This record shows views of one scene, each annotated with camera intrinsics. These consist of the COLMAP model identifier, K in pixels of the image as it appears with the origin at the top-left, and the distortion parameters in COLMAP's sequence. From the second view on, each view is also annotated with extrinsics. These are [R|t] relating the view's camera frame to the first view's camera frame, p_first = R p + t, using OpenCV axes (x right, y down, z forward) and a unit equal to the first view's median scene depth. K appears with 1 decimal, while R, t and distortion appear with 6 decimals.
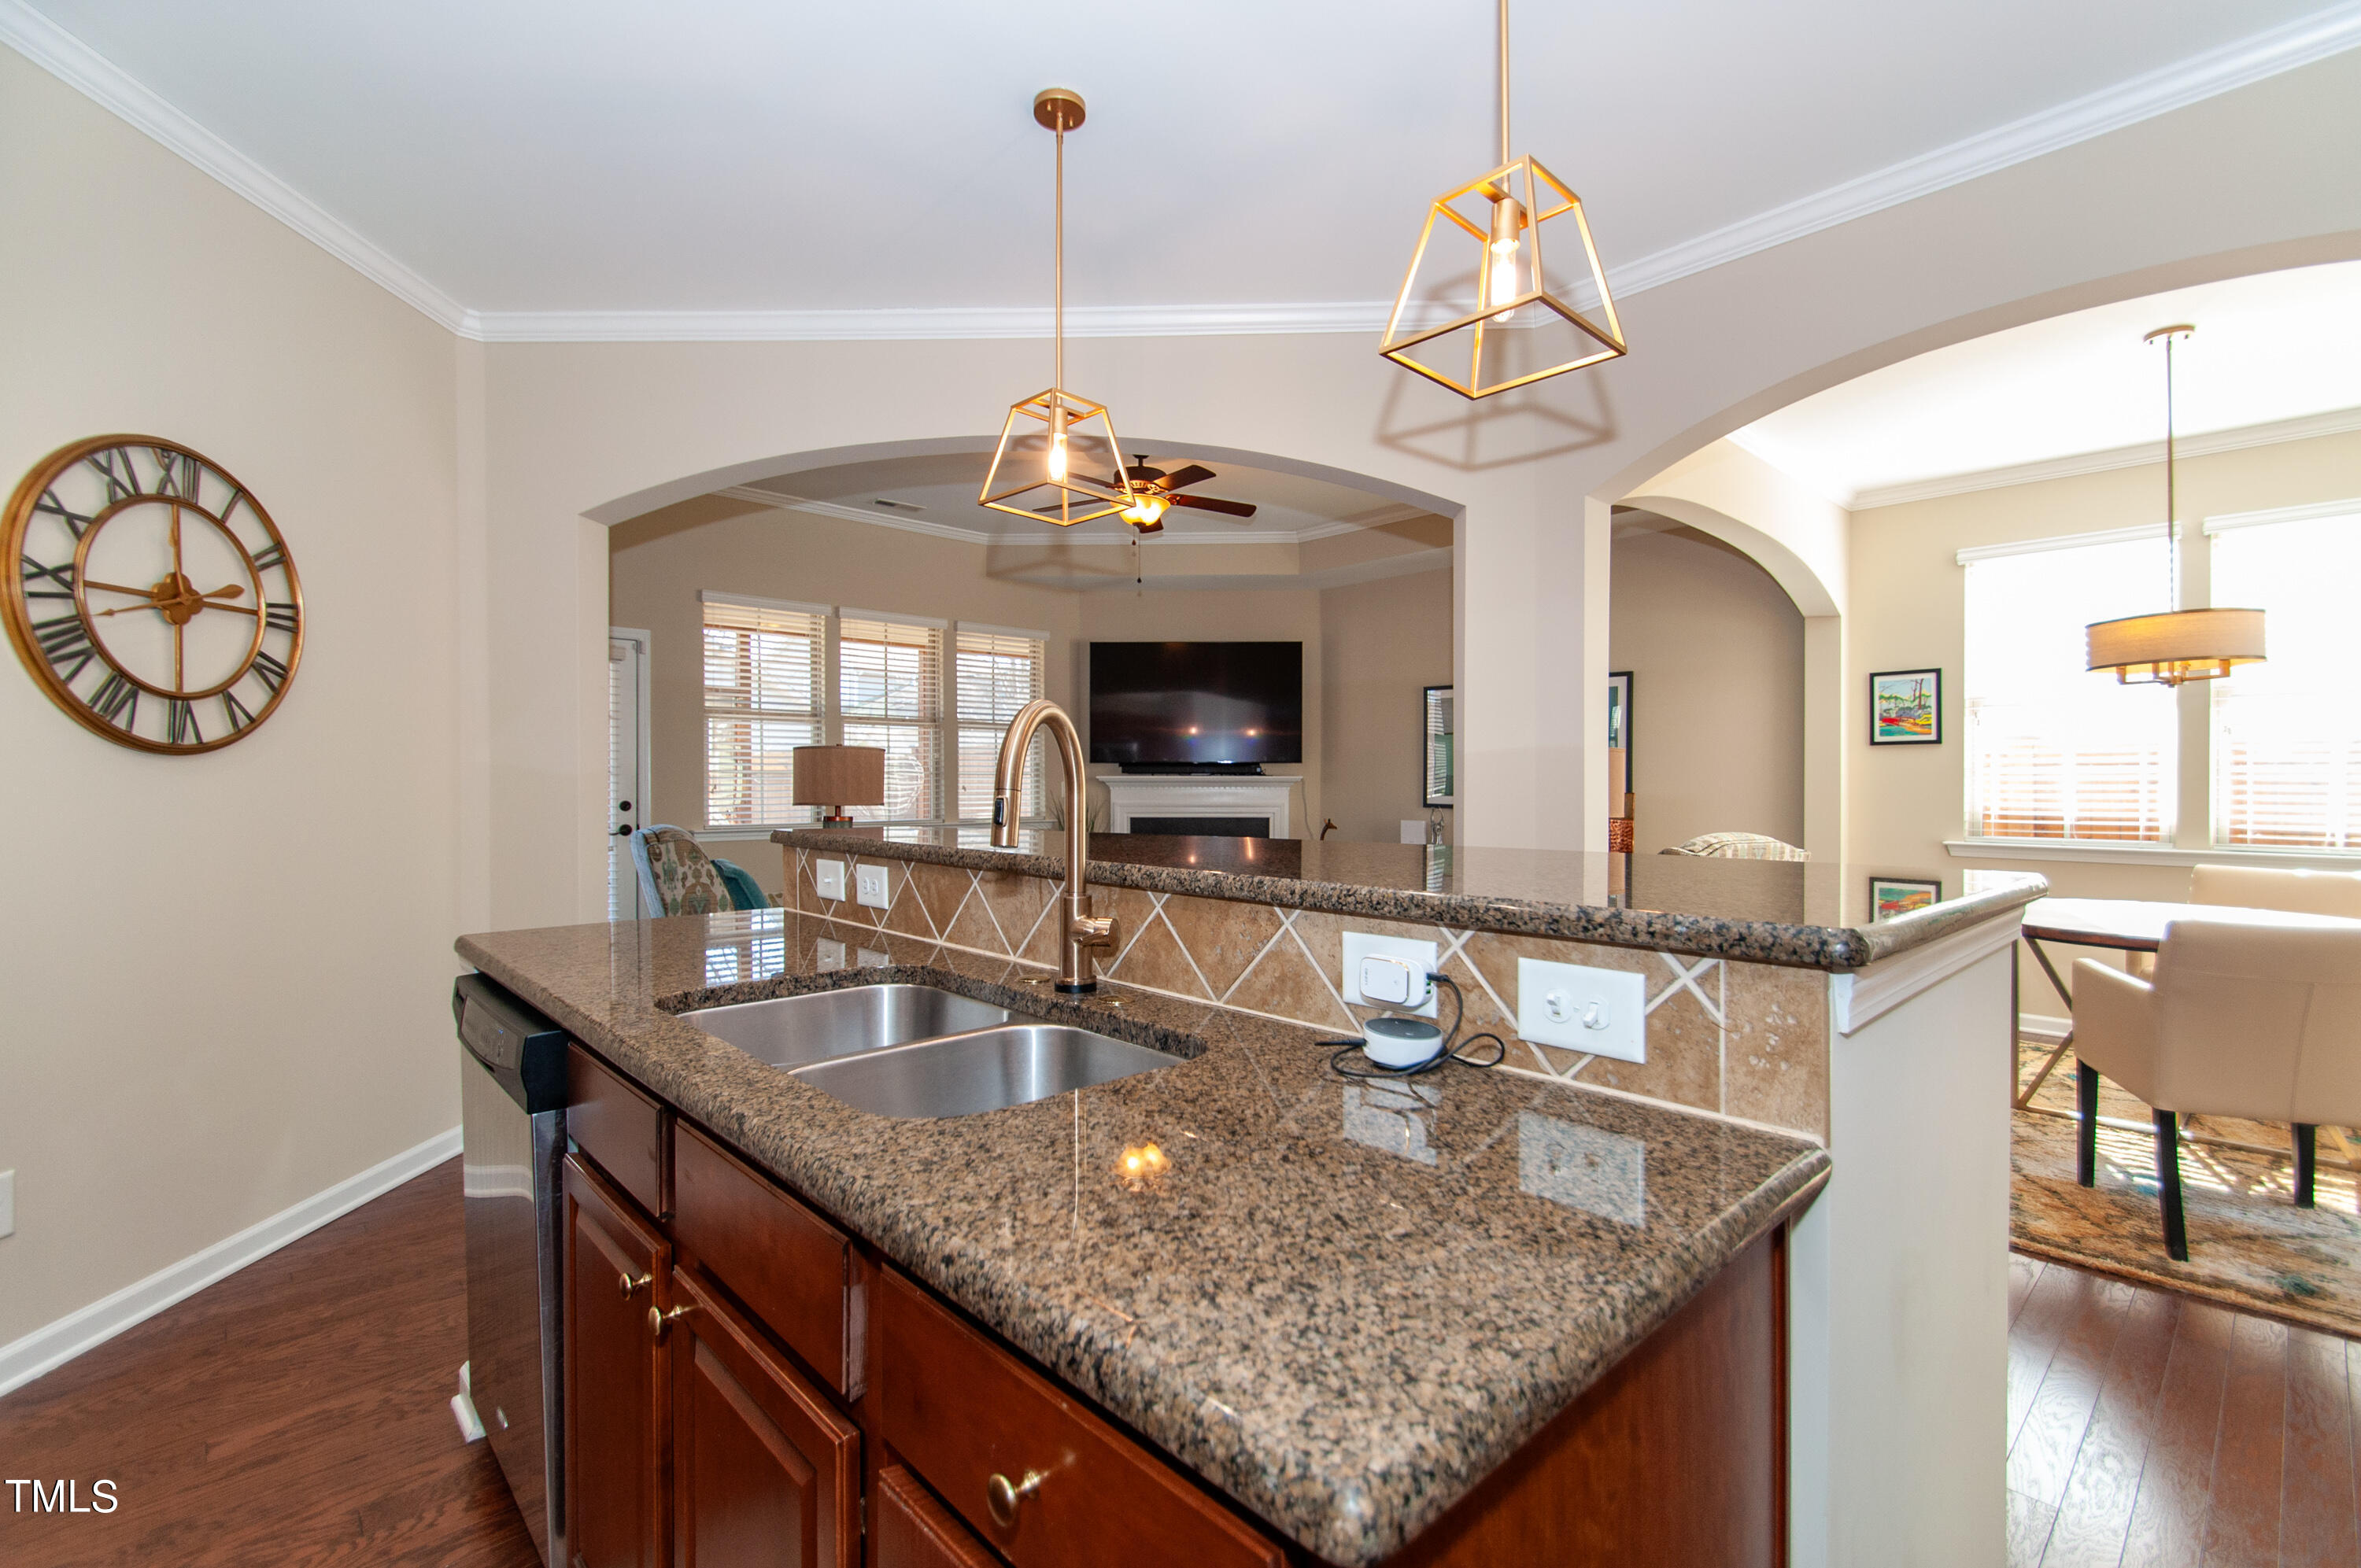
lens RADIAL K [[1046.2, 0, 1180.5], [0, 1046.2, 784.0], [0, 0, 1]] dist [-0.000642, -0.000226]
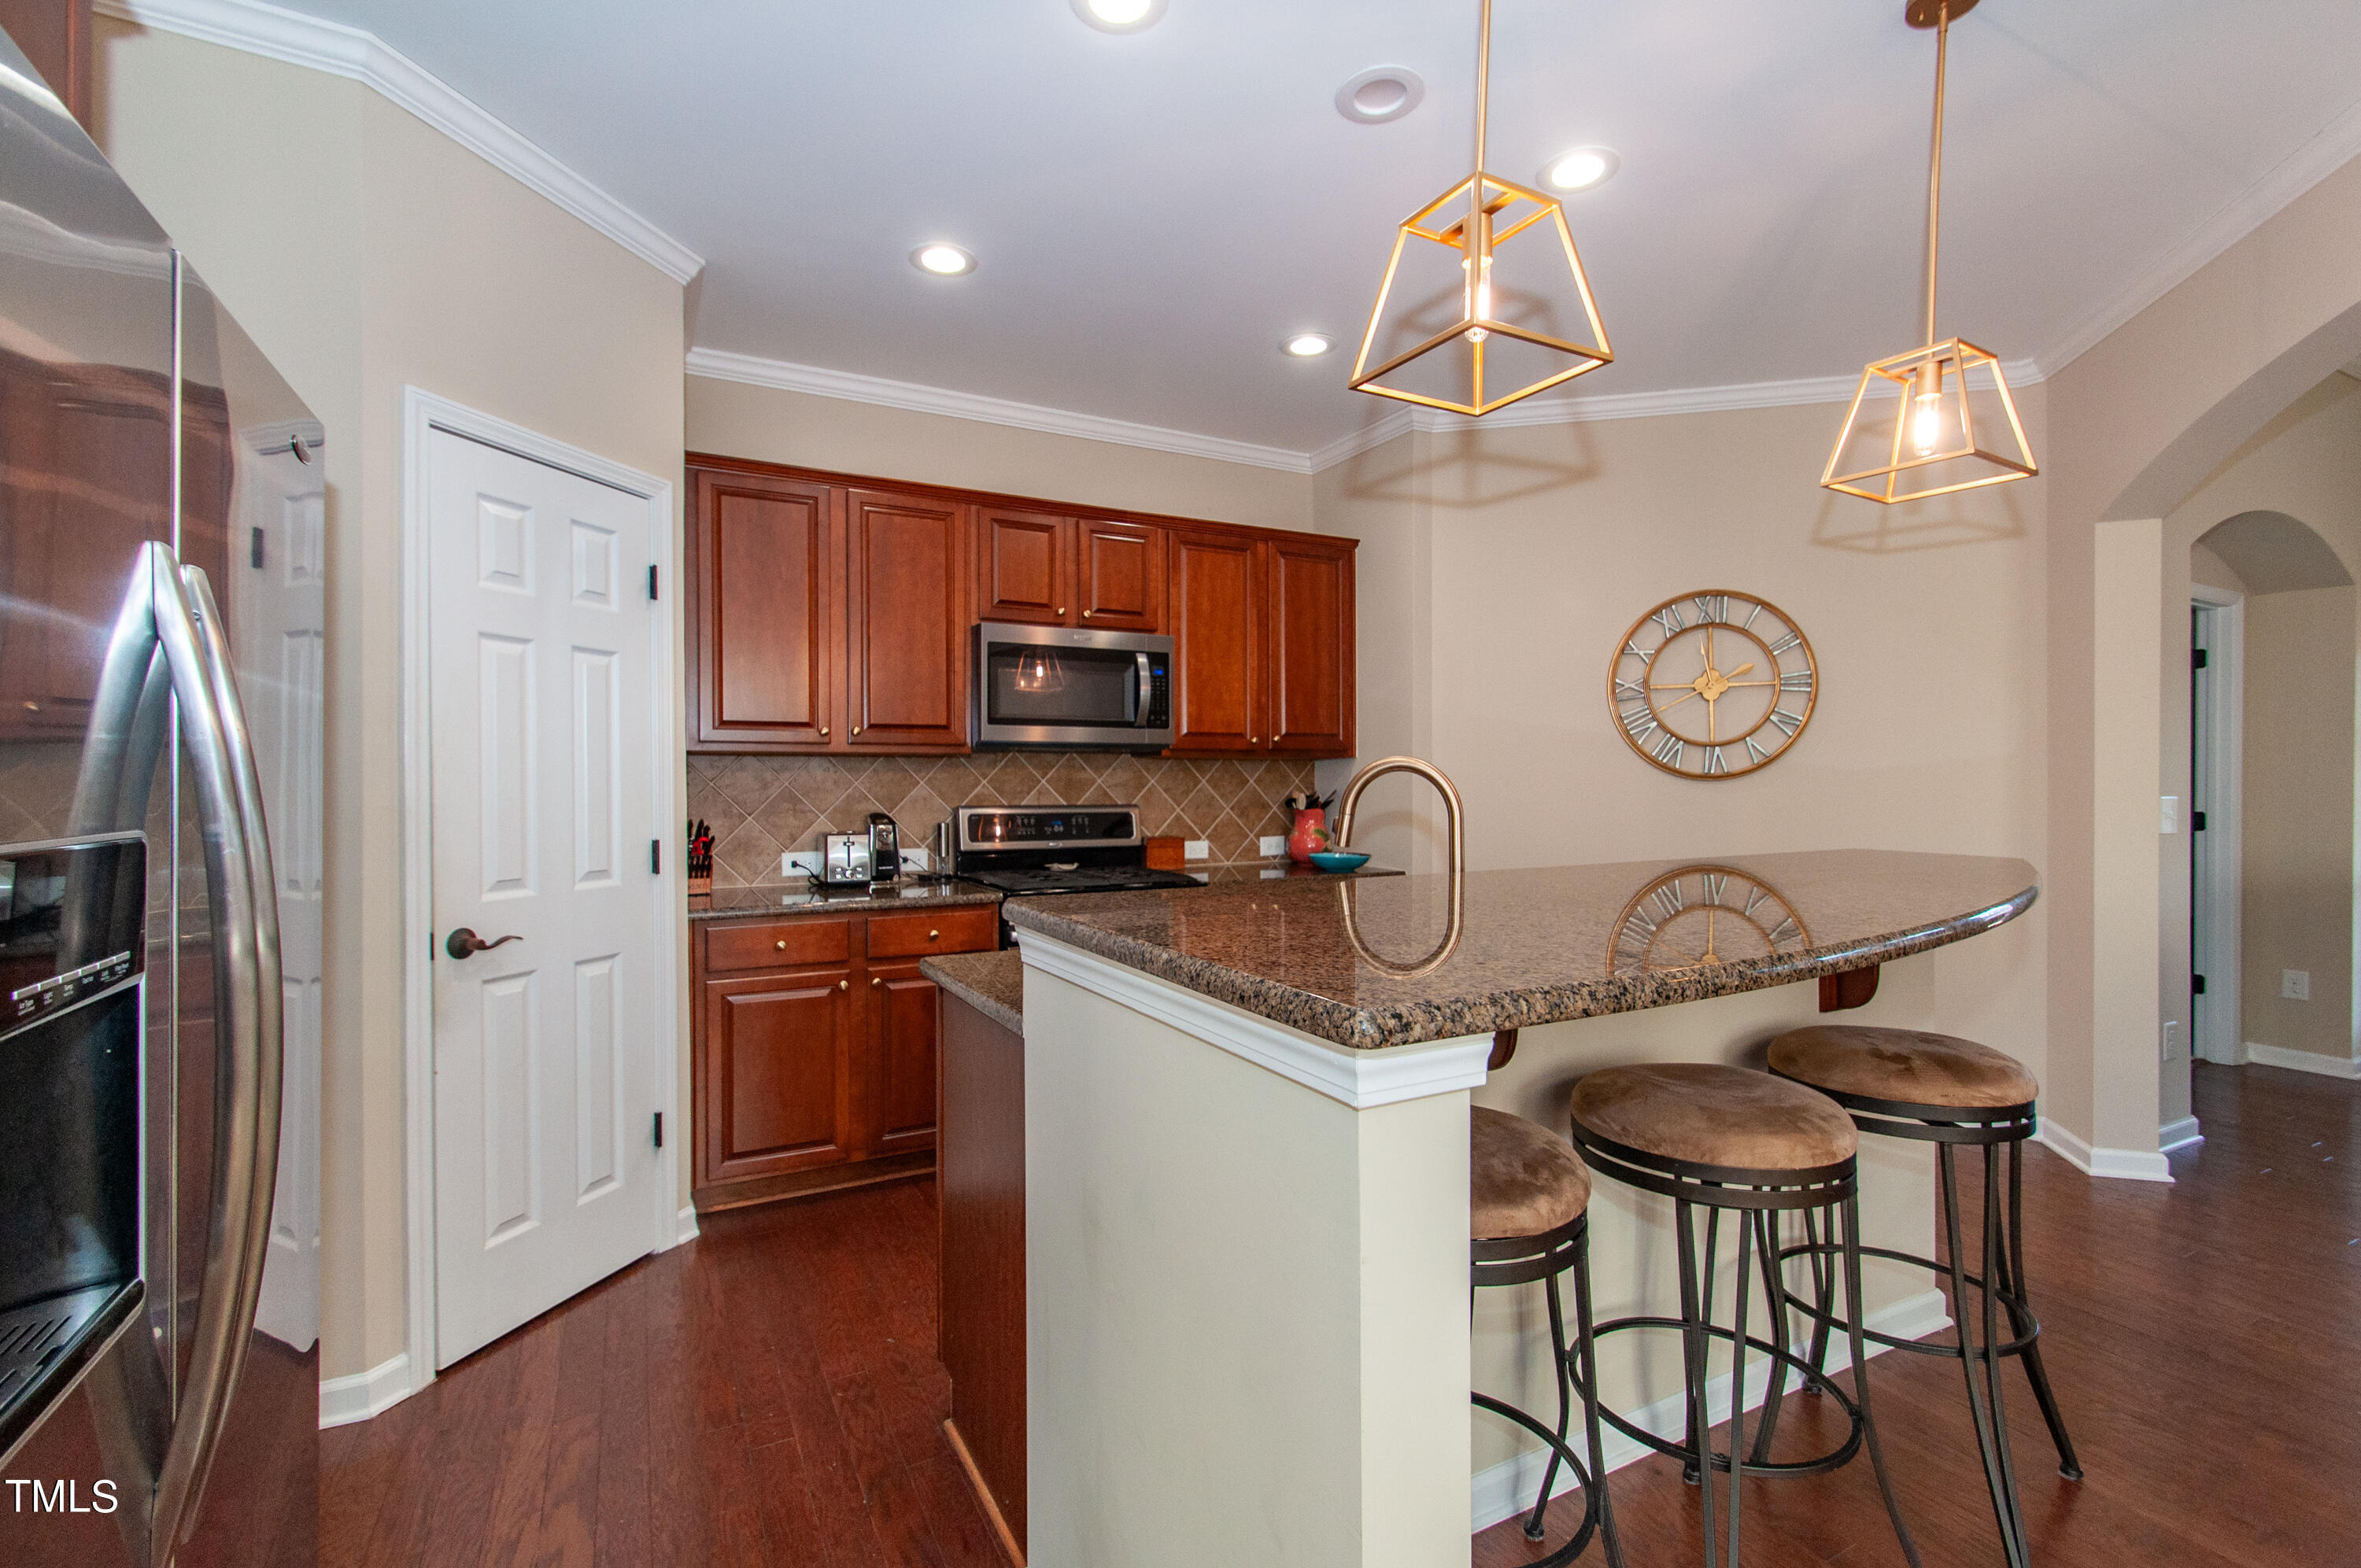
lens RADIAL K [[1059.0, 0, 1188.0], [0, 1059.0, 778.9], [0, 0, 1]] dist [-0.002323, -0.000321]
pose [[-0.257745, -0.005579, -0.966197, 0.379047], [-0.000173, 0.999984, -0.005728, -0.009669], [0.966213, -0.001309, -0.257742, 0.284600]]
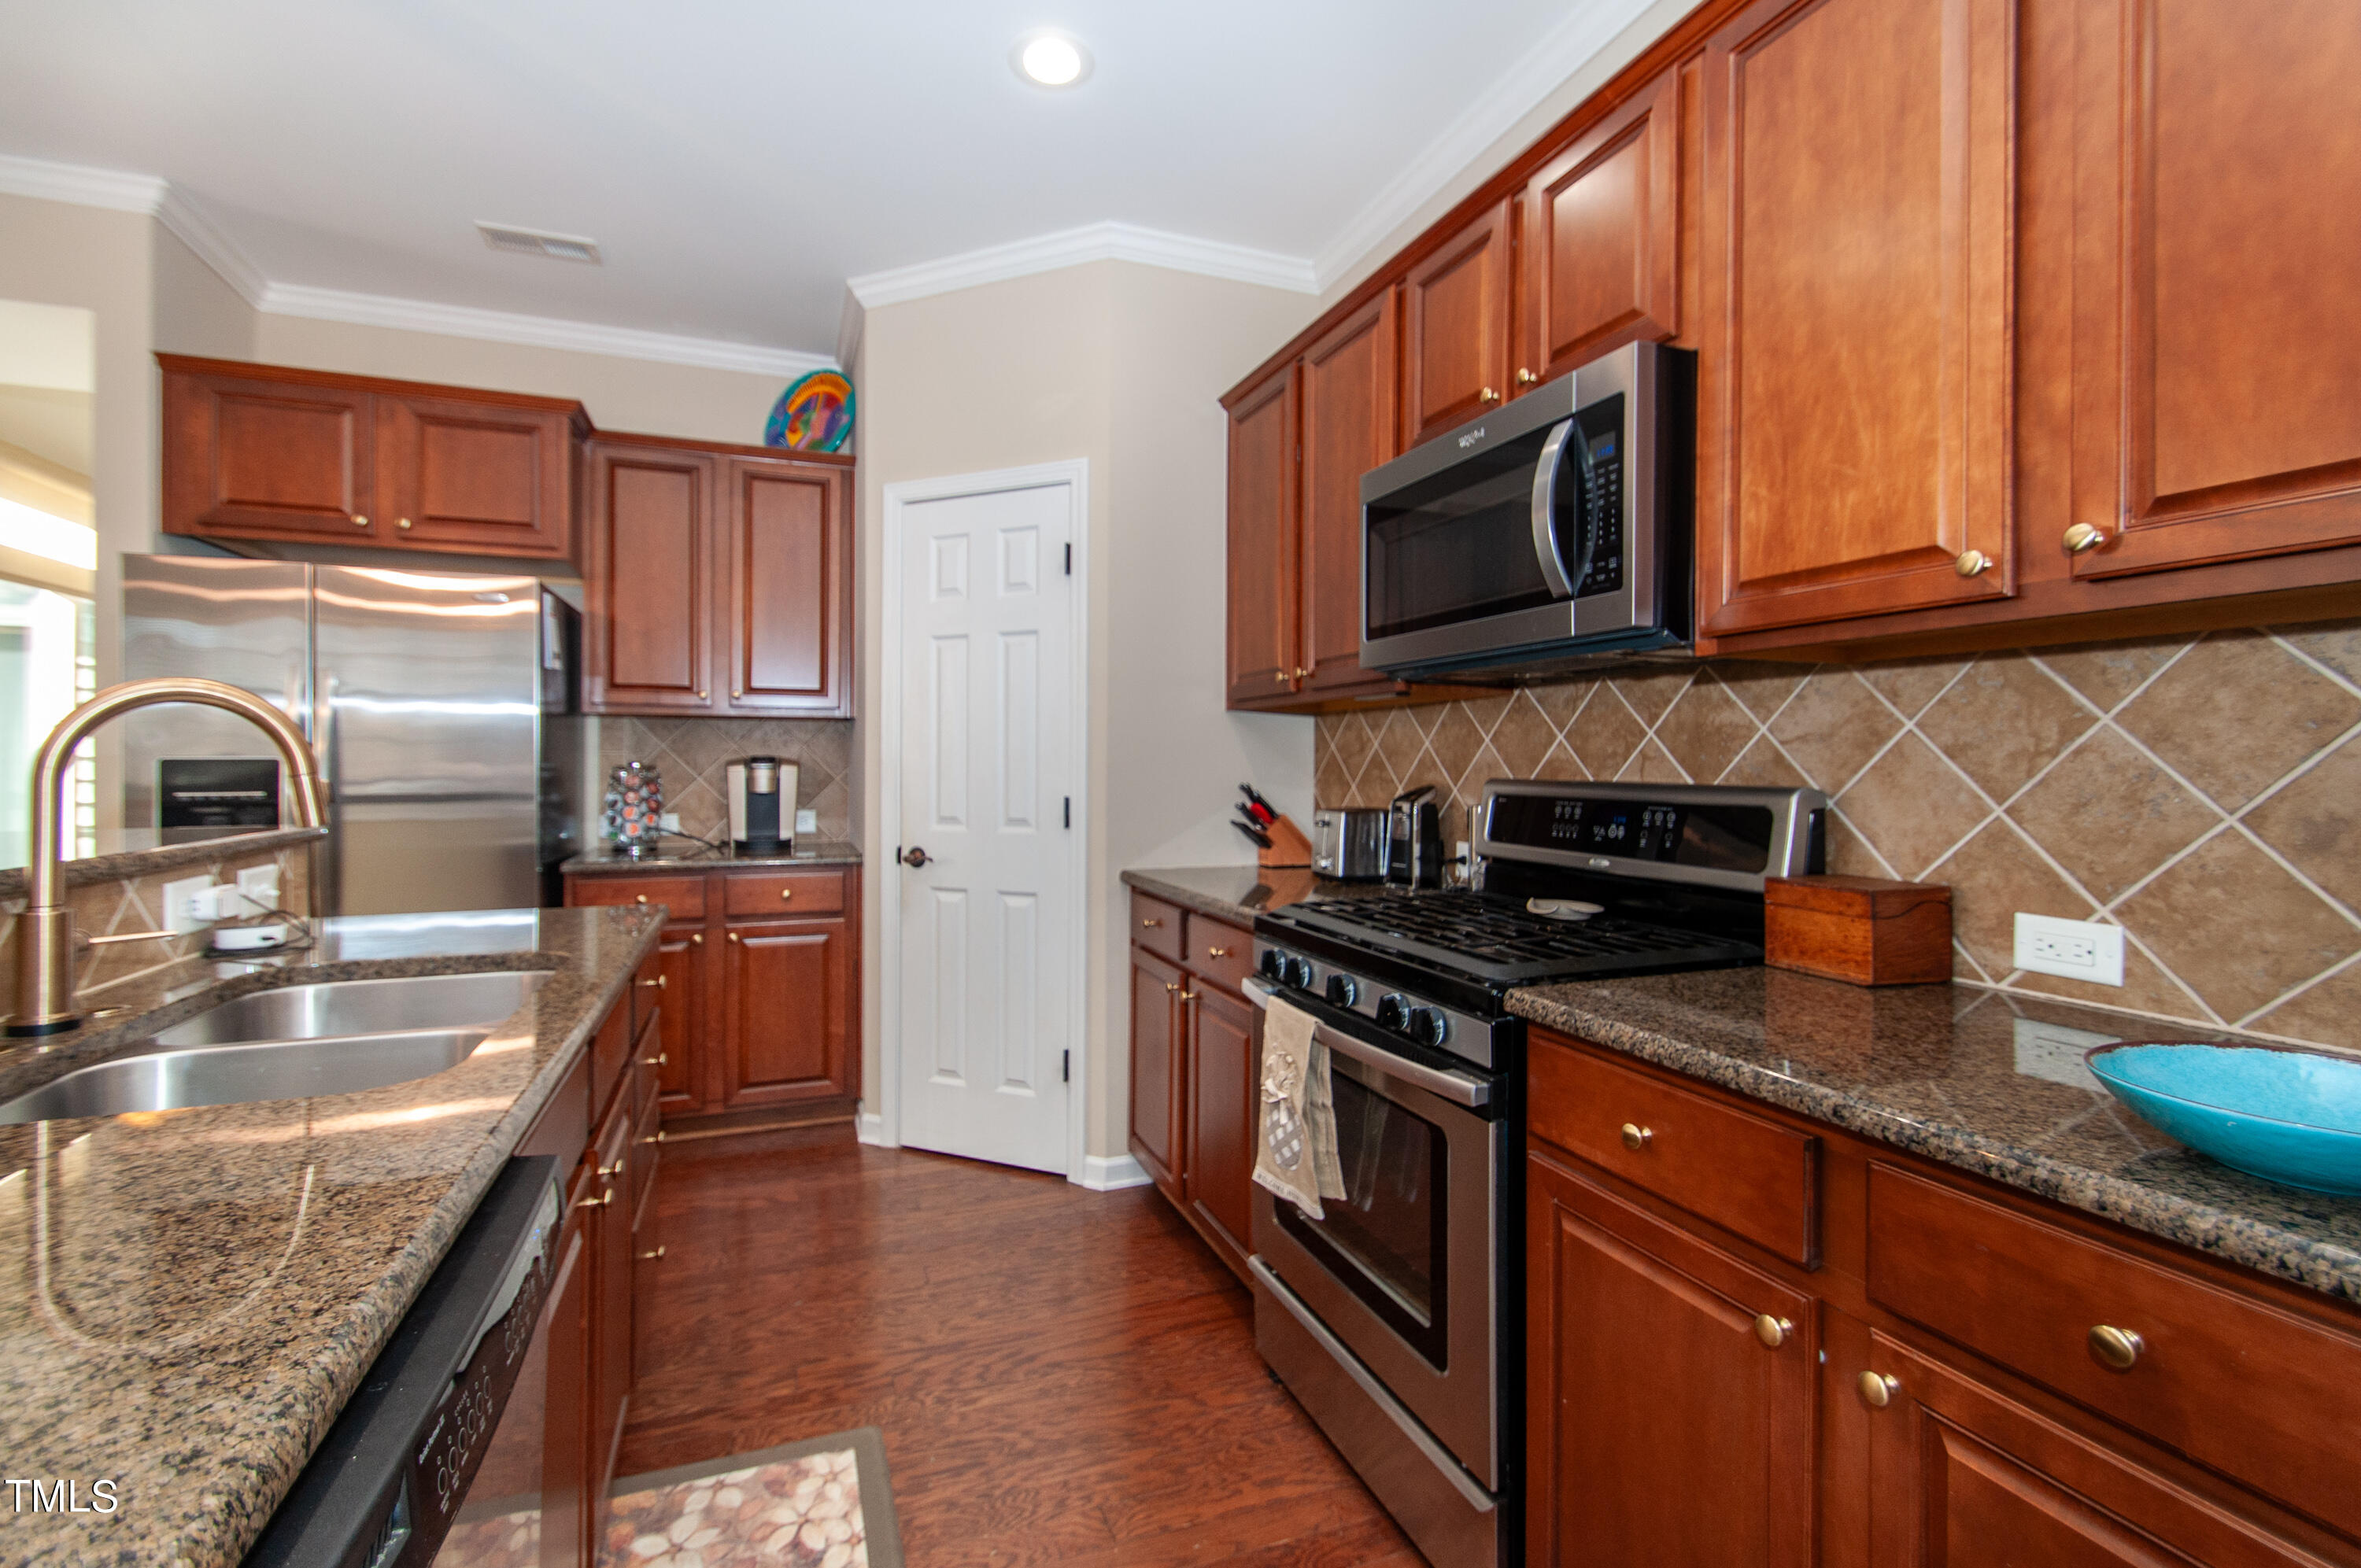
lens RADIAL K [[1031.6, 0, 1169.8], [0, 1031.6, 768.7], [0, 0, 1]] dist [0.010619, -0.006981]
pose [[-0.922516, -0.007428, 0.385886, -0.328150], [-0.004477, 0.999953, 0.008546, -0.002190], [-0.385932, 0.006156, -0.922507, 0.383652]]
